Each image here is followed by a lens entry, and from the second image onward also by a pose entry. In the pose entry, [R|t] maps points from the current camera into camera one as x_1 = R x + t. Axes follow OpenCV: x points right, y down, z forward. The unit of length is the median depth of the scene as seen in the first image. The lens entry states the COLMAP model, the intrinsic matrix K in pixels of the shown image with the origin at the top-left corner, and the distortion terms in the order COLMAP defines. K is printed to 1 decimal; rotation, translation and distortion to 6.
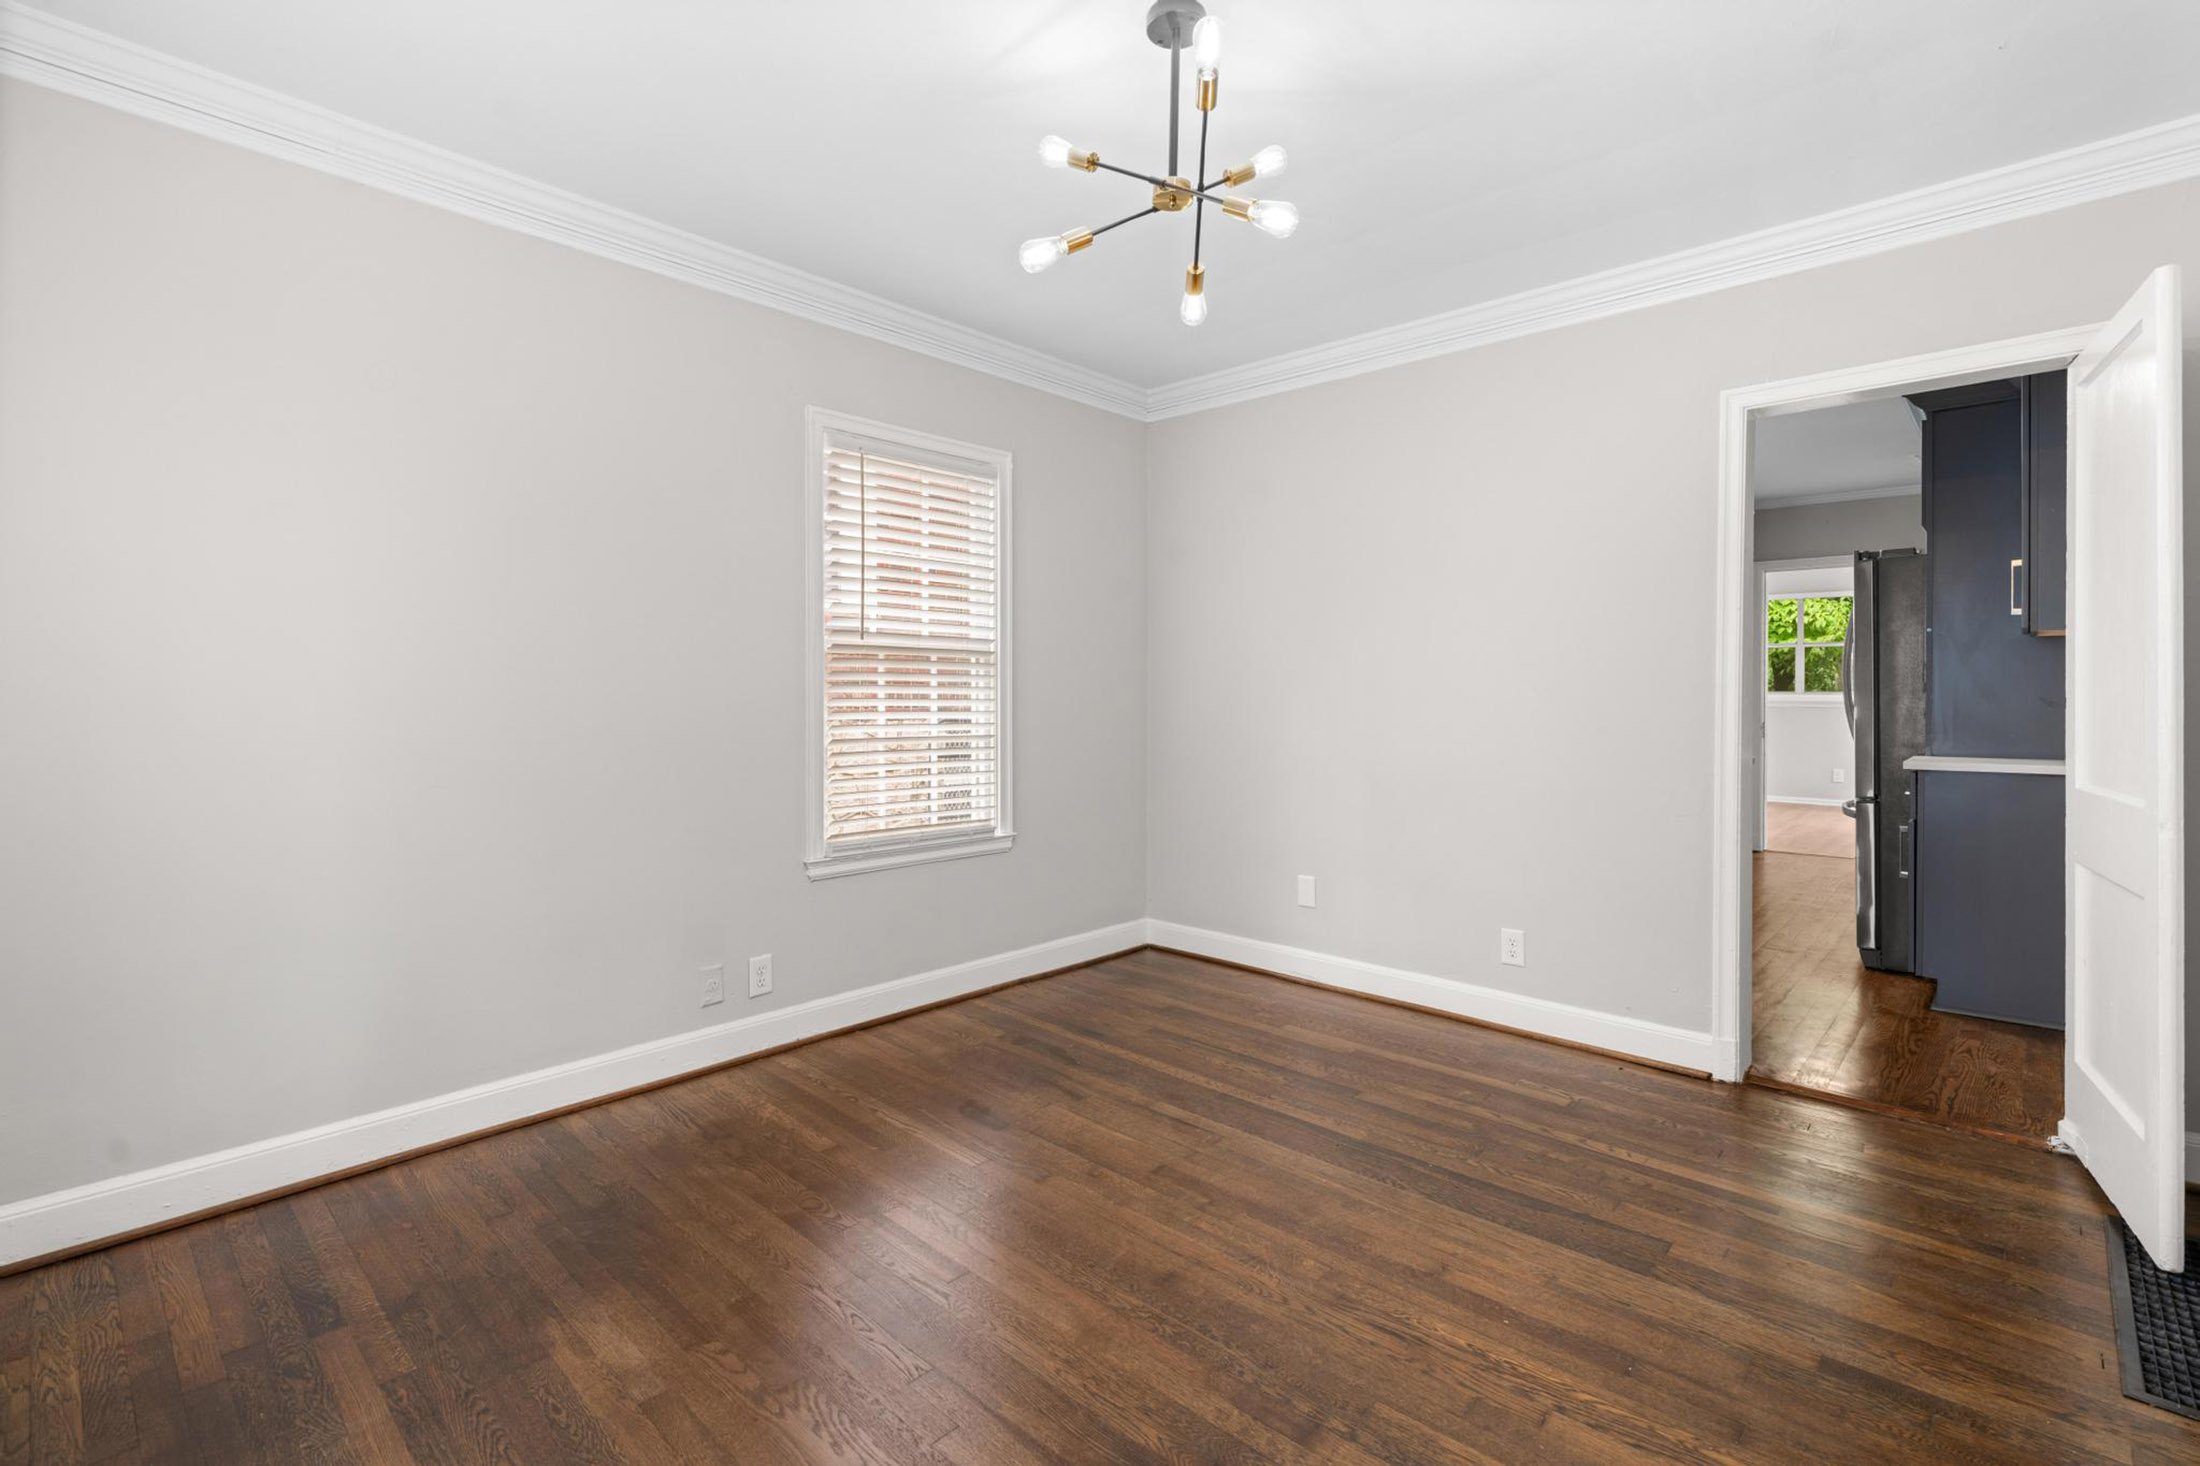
lens RADIAL K [[1000.6, 0, 1108.6], [0, 1000.6, 715.3], [0, 0, 1]] dist [0.001349, 0.000316]
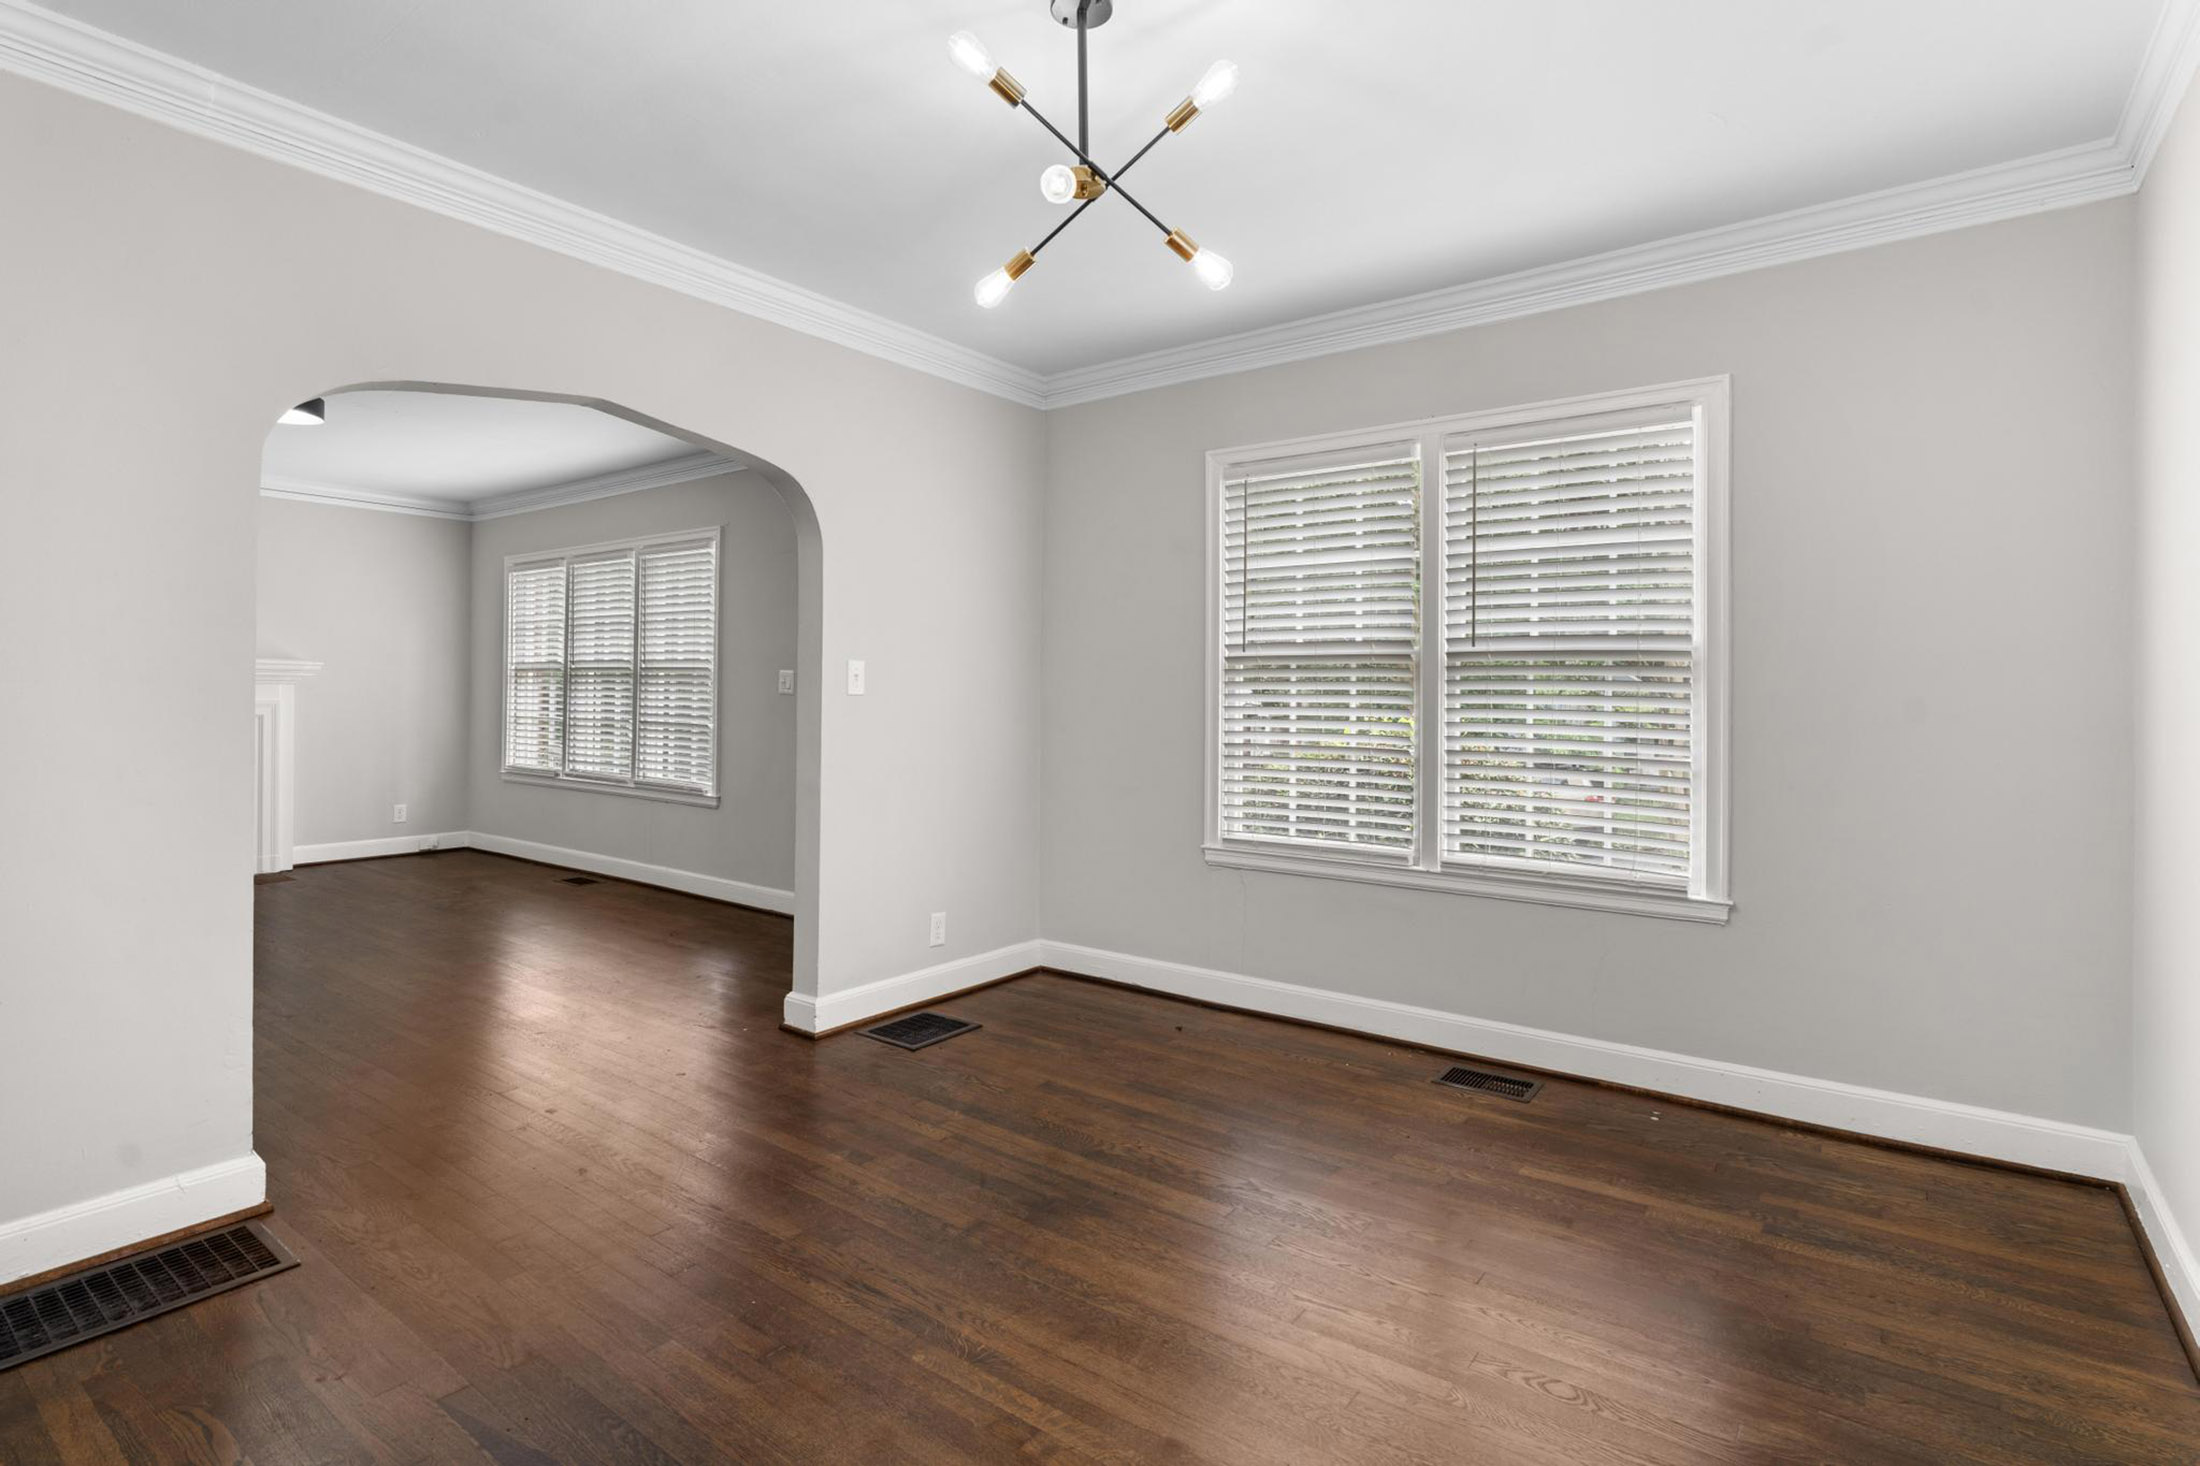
lens RADIAL K [[1078.4, 0, 1096.2], [0, 1078.4, 665.6], [0, 0, 1]] dist [0.001276, -0.000010]
pose [[-0.995586, -0.011052, -0.093202, 0.149593], [-0.010970, 0.999939, -0.001390, -0.054717], [0.093212, -0.000362, -0.995646, 2.074927]]
